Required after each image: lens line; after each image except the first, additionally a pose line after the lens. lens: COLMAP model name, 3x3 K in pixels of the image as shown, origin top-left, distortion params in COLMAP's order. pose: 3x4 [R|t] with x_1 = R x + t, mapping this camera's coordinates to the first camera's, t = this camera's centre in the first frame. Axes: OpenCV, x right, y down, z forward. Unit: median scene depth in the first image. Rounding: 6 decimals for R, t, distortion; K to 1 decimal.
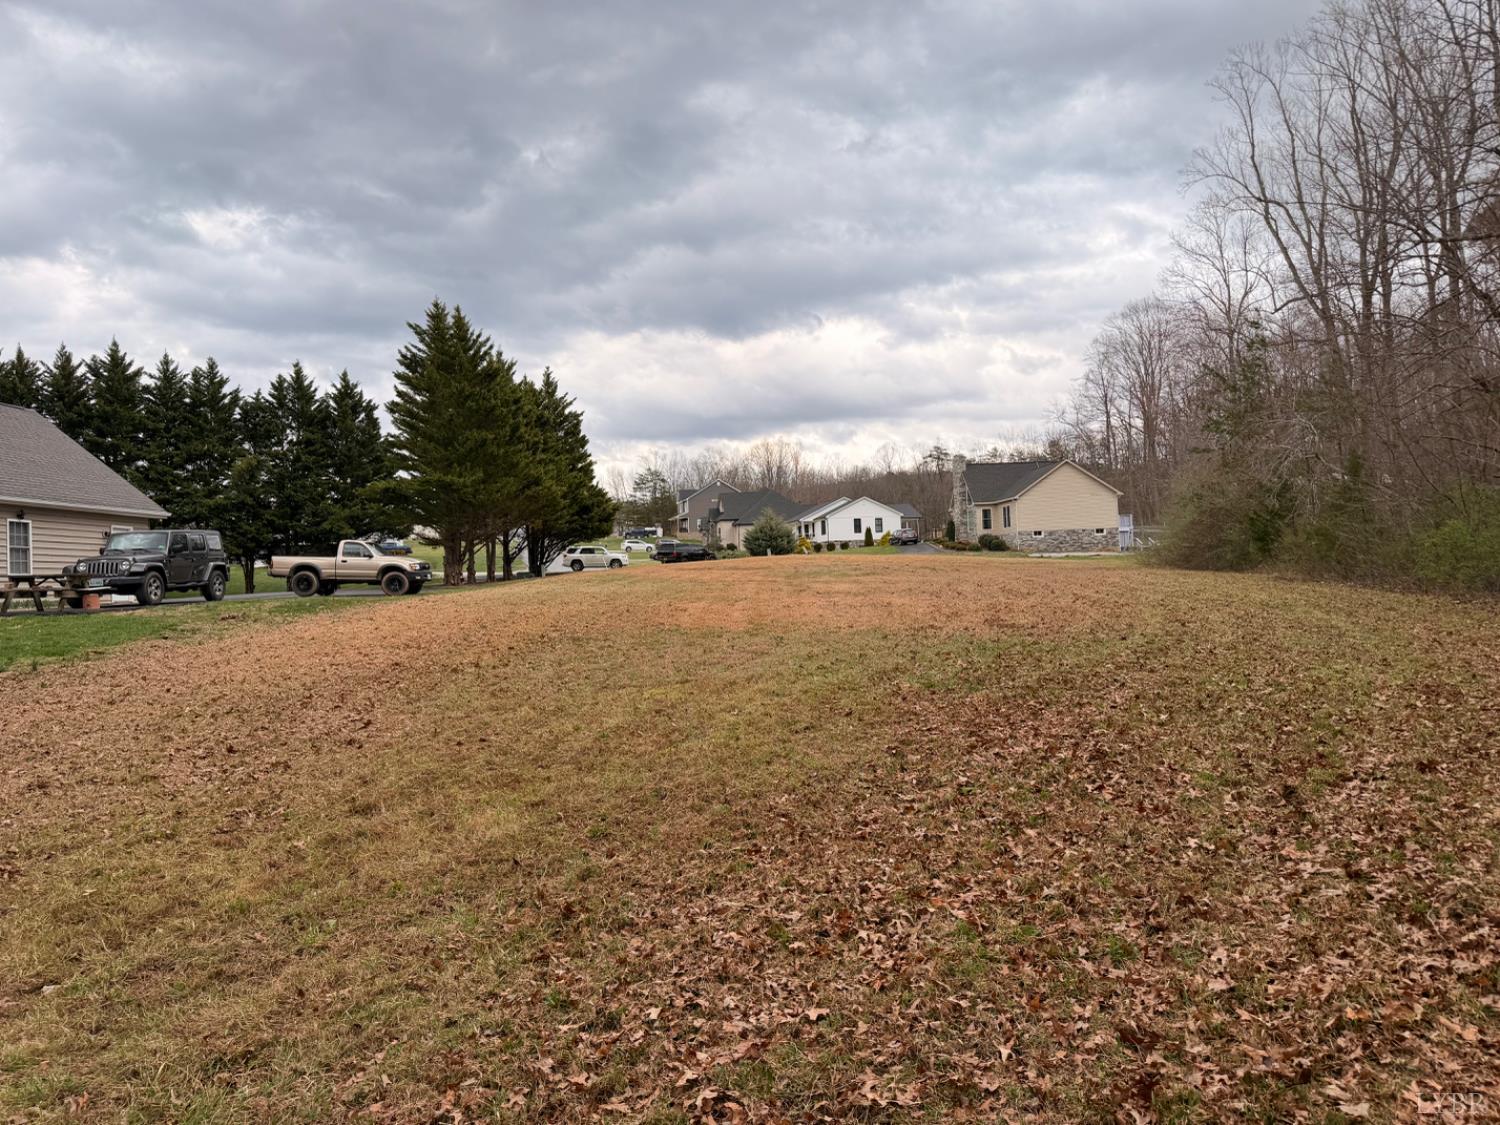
lens RADIAL K [[1065.1, 0, 757.6], [0, 1065.1, 549.2], [0, 0, 1]] dist [-0.010194, -0.005111]
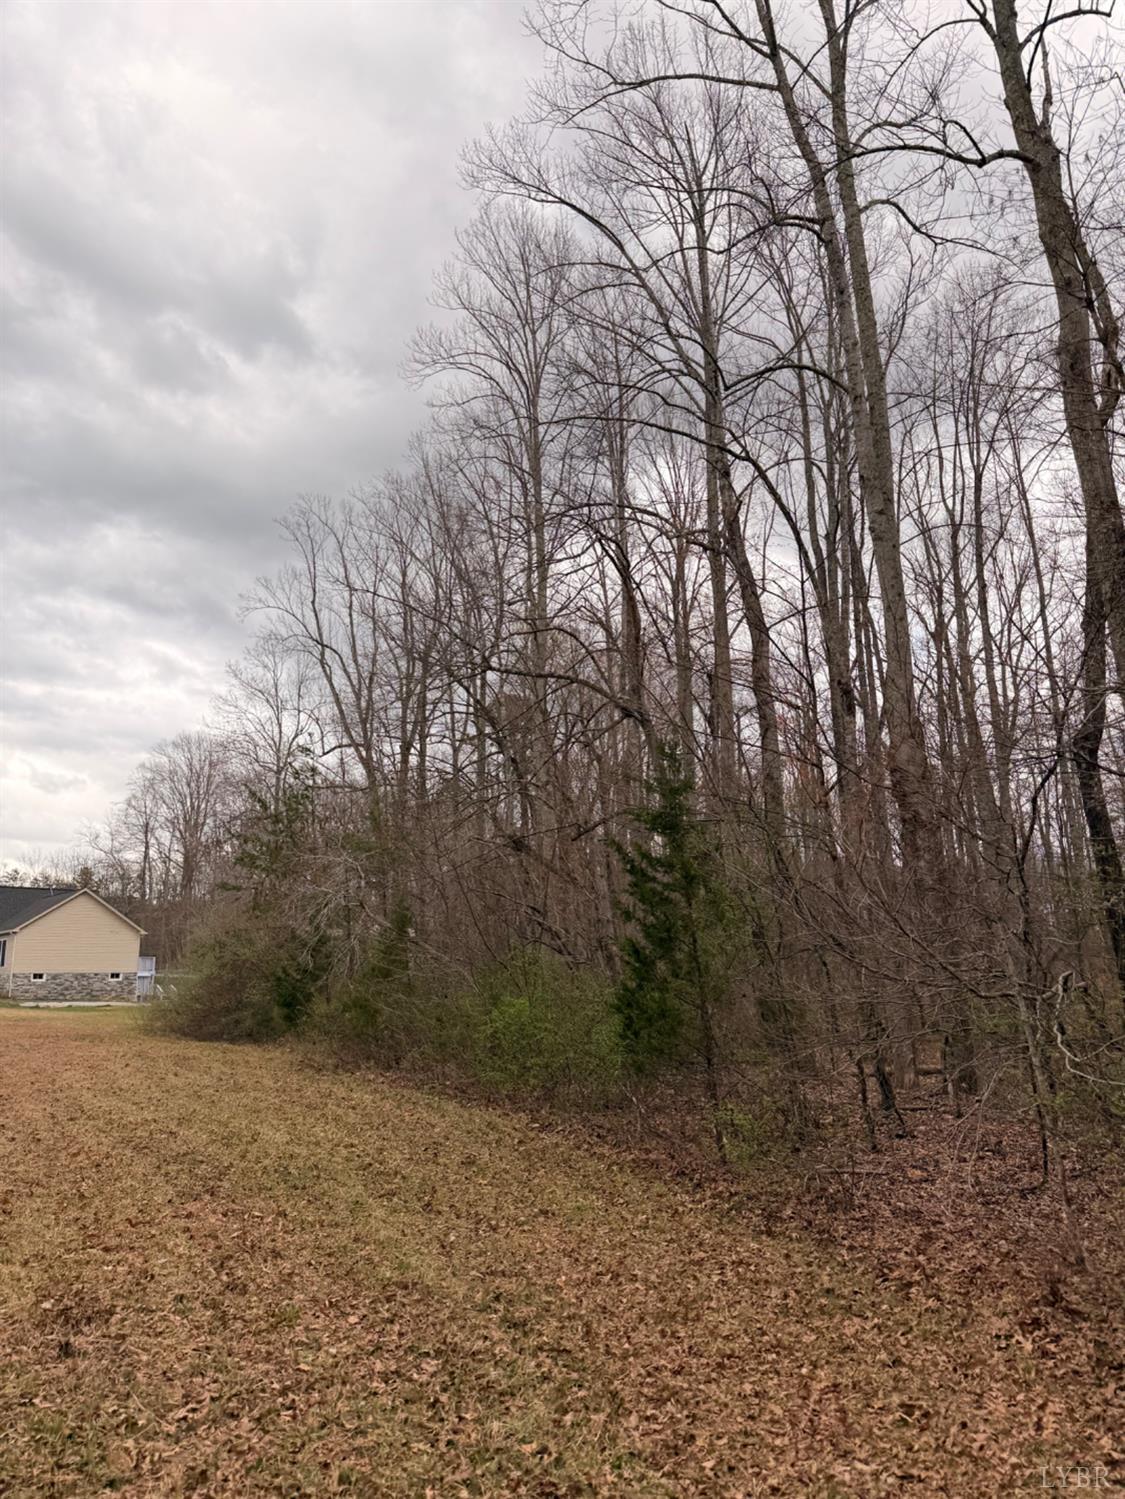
lens RADIAL K [[1064.4, 0, 571.9], [0, 1064.4, 744.2], [0, 0, 1]] dist [-0.010194, -0.005111]
pose [[0.768020, 0.163867, 0.619106, 0.044880], [-0.019826, 0.972331, -0.232765, -0.006851], [-0.640119, 0.166494, 0.750019, 0.093109]]
